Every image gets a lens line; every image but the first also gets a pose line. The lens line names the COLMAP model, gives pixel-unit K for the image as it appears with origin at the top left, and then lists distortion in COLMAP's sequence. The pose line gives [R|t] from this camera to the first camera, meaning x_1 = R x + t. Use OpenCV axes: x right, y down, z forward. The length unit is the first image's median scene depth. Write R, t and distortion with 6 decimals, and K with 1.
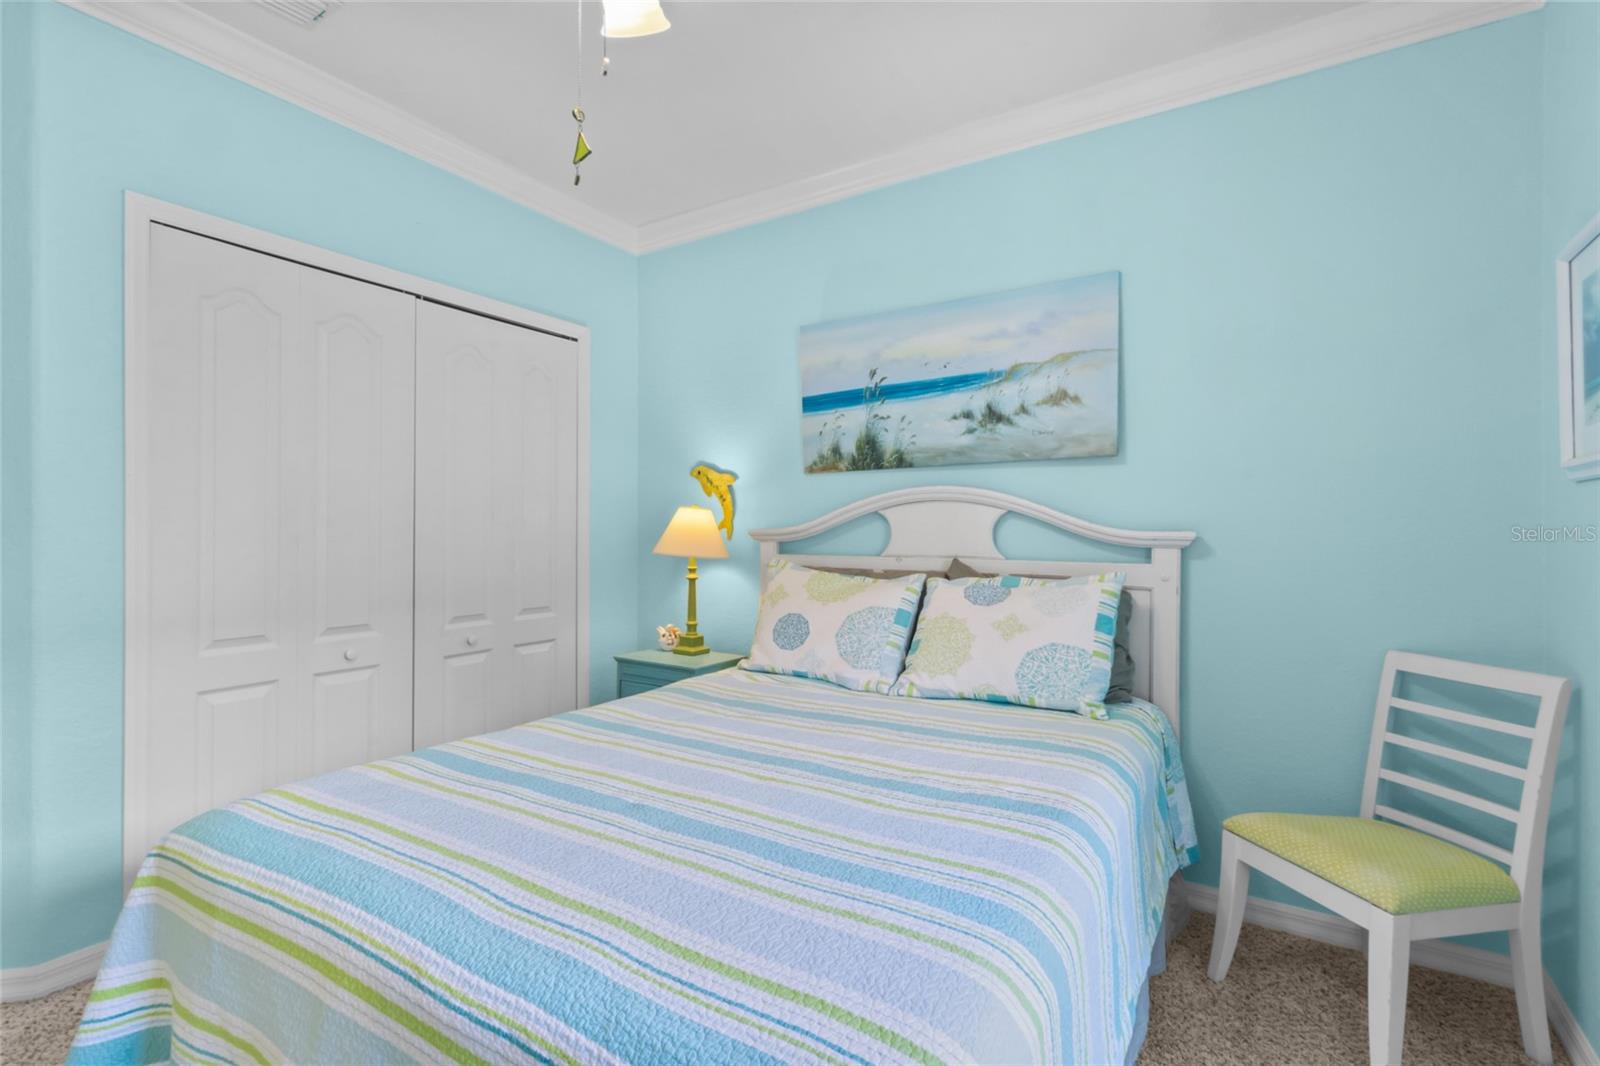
lens RADIAL K [[735.9, 0, 797.2], [0, 735.9, 529.4], [0, 0, 1]] dist [0.000905, 0.000011]
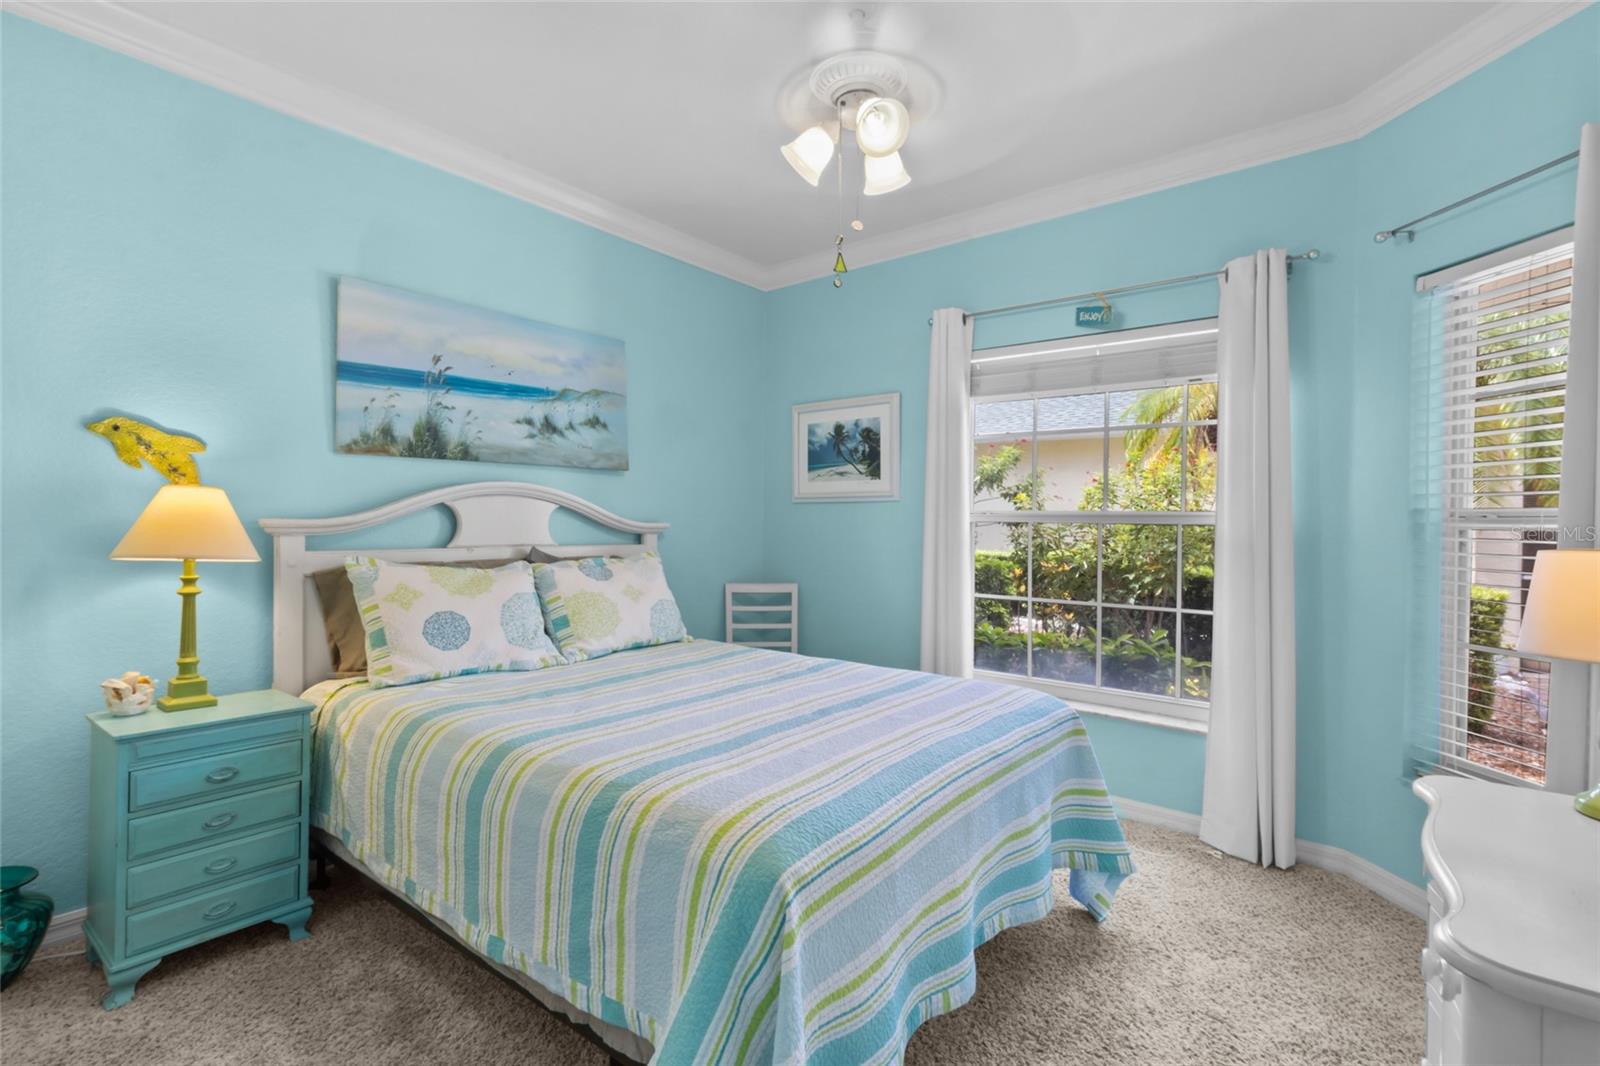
lens RADIAL K [[735.9, 0, 797.2], [0, 735.9, 529.4], [0, 0, 1]] dist [0.000905, 0.000011]
pose [[0.120952, -0.012674, 0.992577, -0.857061], [-0.010485, 0.999846, 0.014045, -0.007211], [-0.992603, -0.012106, 0.120801, 0.437544]]
